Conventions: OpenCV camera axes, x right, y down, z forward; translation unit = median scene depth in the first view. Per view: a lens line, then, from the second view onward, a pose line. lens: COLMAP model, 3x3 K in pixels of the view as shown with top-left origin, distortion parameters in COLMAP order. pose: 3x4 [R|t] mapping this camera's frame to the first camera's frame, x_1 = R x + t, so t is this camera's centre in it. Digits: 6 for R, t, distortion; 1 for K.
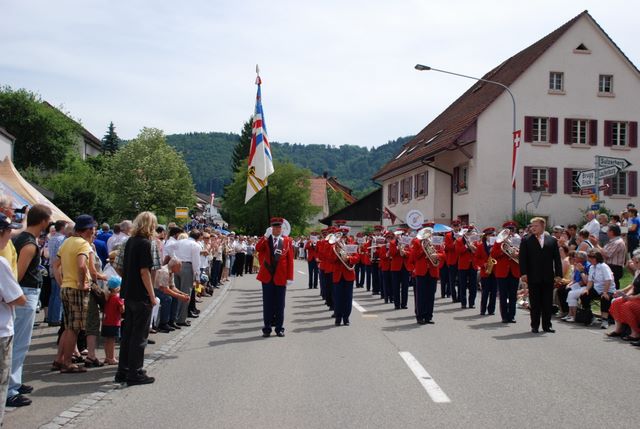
lens RADIAL K [[728.5, 0, 329.0], [0, 728.5, 212.8], [0, 0, 1]] dist [0.120726, 0.000000]
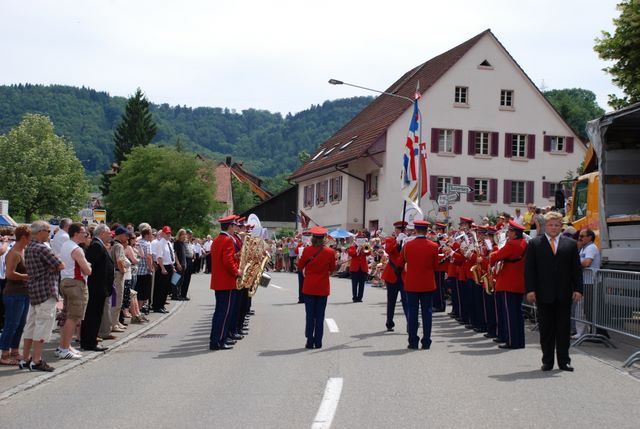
lens RADIAL K [[1035.4, 0, 326.2], [0, 1035.4, 210.7], [0, 0, 1]] dist [0.310028, 0.000000]
pose [[0.995247, 0.011793, 0.096664, -0.028023], [-0.012311, 0.999913, 0.004763, -0.017291], [-0.096599, -0.005930, 0.995306, -0.471542]]
